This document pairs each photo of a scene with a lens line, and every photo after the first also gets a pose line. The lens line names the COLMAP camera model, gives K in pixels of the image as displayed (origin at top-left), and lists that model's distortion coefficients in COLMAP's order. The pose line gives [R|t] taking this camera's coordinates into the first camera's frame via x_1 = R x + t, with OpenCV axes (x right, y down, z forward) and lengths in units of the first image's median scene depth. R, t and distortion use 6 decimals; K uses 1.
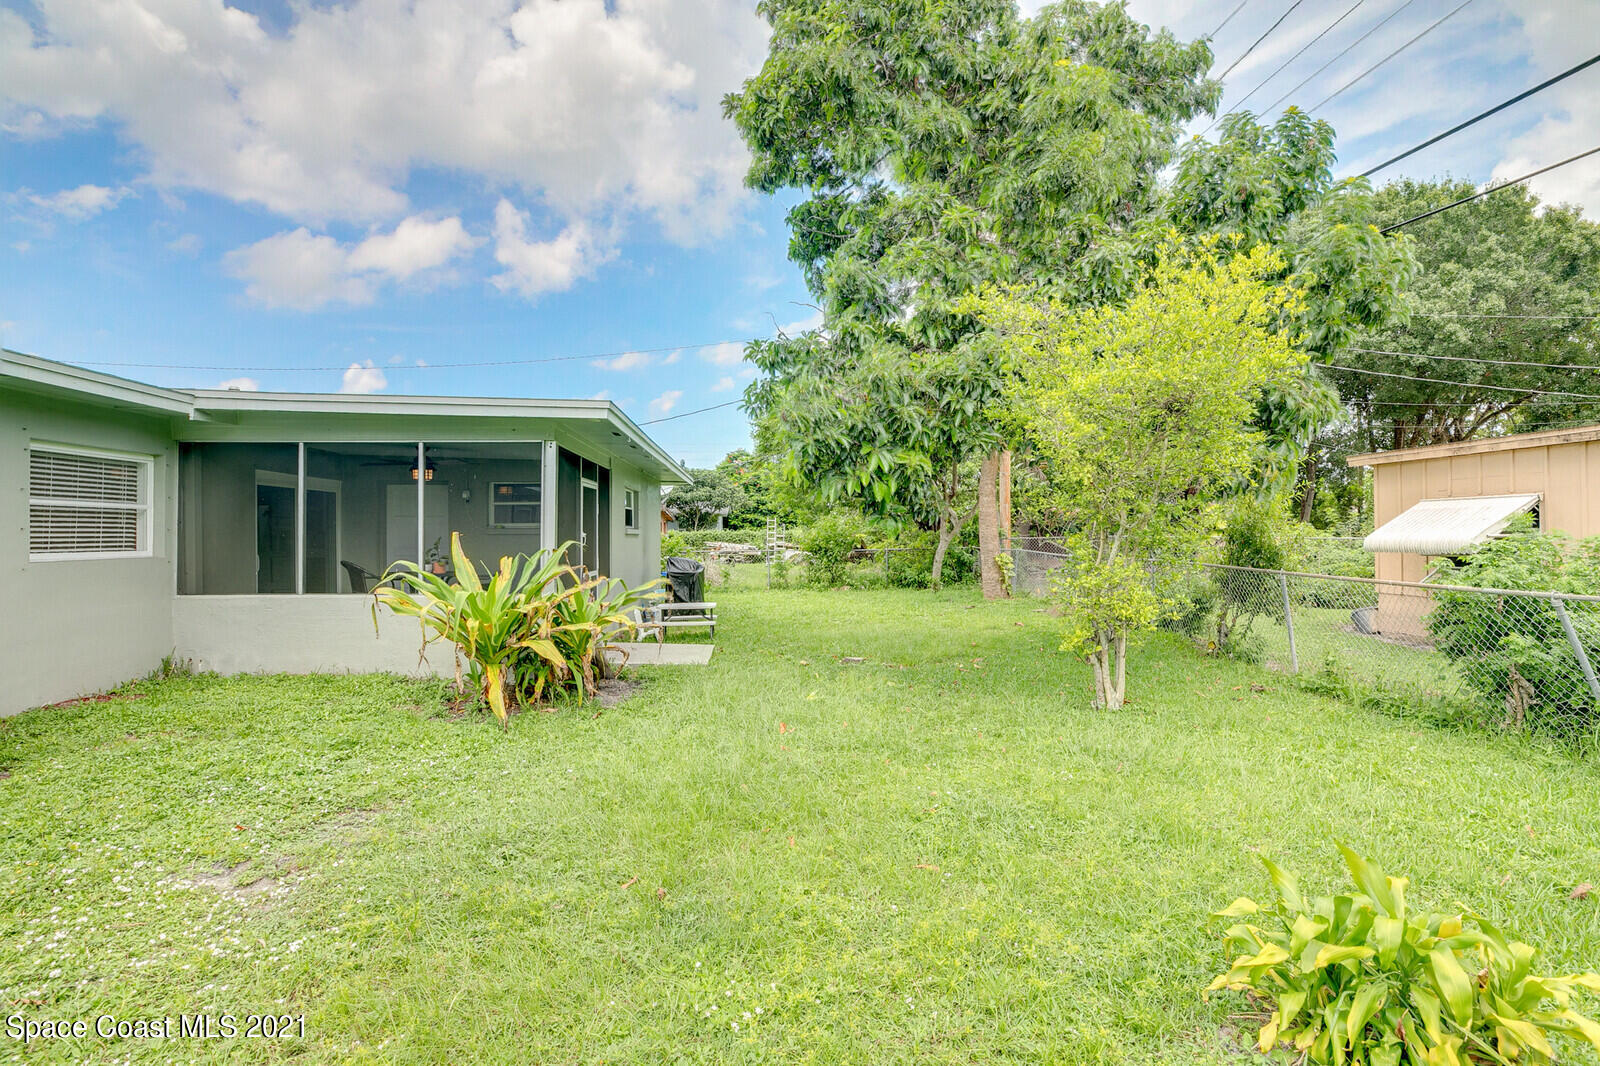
lens RADIAL K [[636.1, 0, 800.0], [0, 636.1, 533.0], [0, 0, 1]] dist [0.001807, 0.000180]
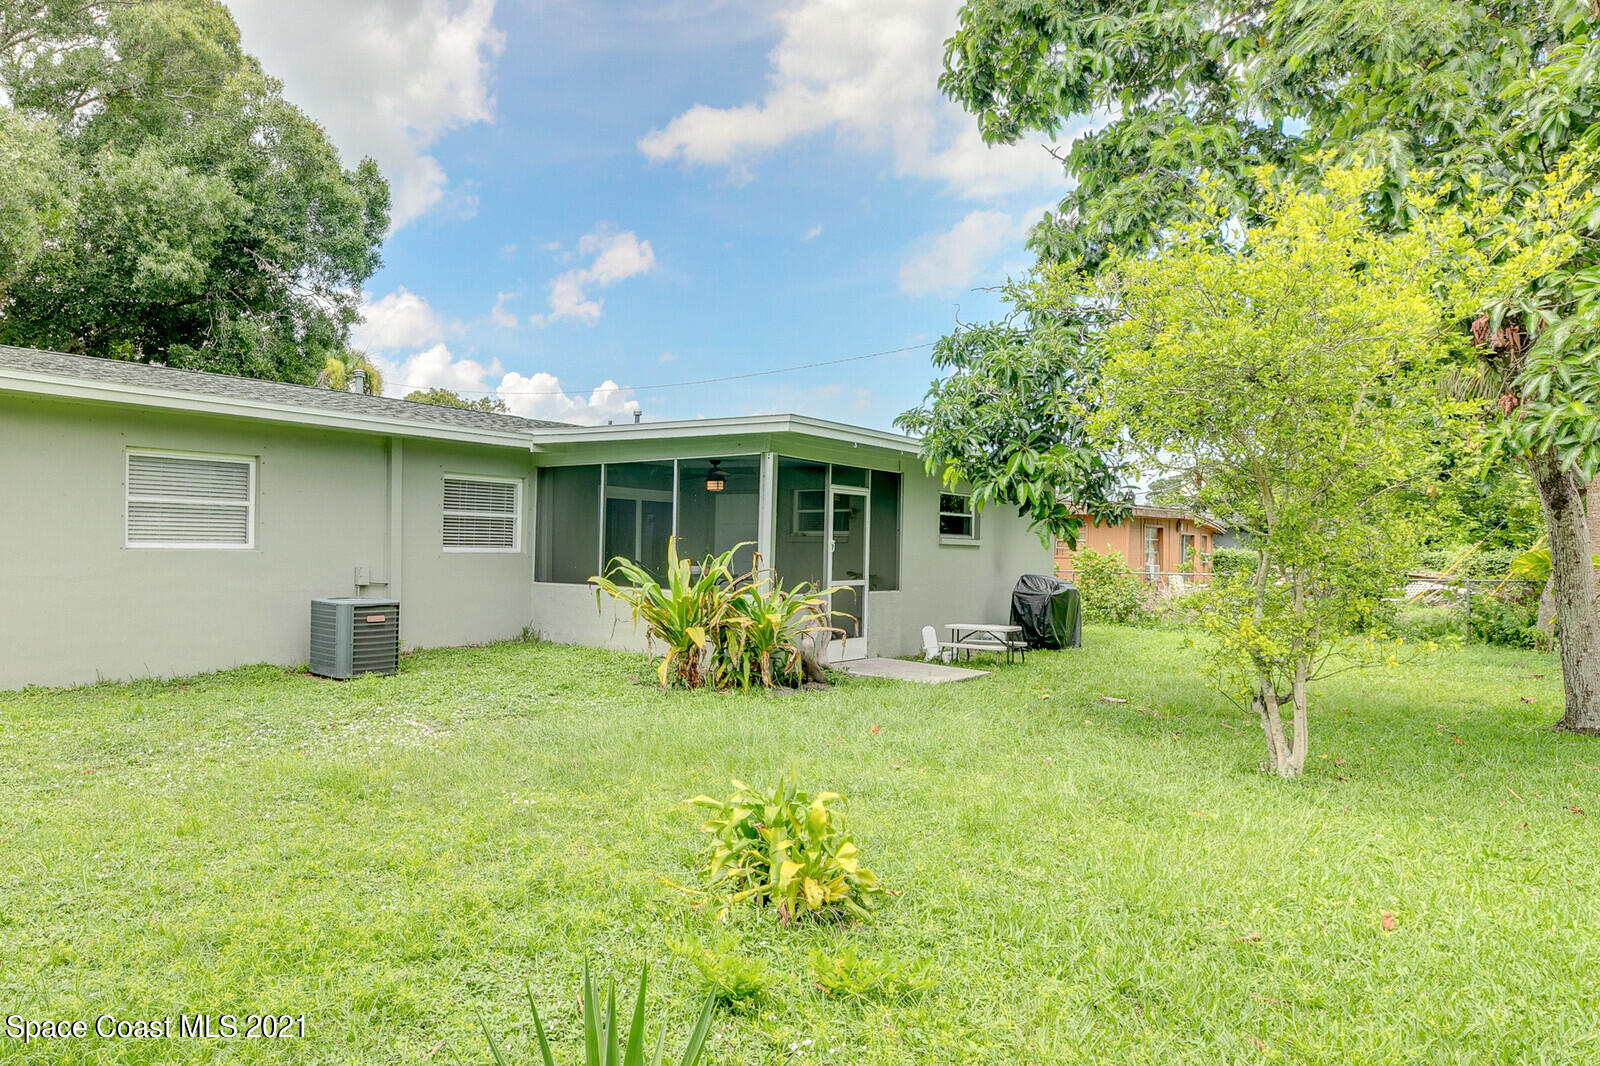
lens RADIAL K [[808.8, 0, 788.6], [0, 808.8, 532.8], [0, 0, 1]] dist [-0.002454, -0.000356]
pose [[0.827251, 0.007324, -0.561785, 0.433217], [-0.016550, 0.999799, -0.011336, 0.005345], [0.561589, 0.018675, 0.827206, -0.112457]]
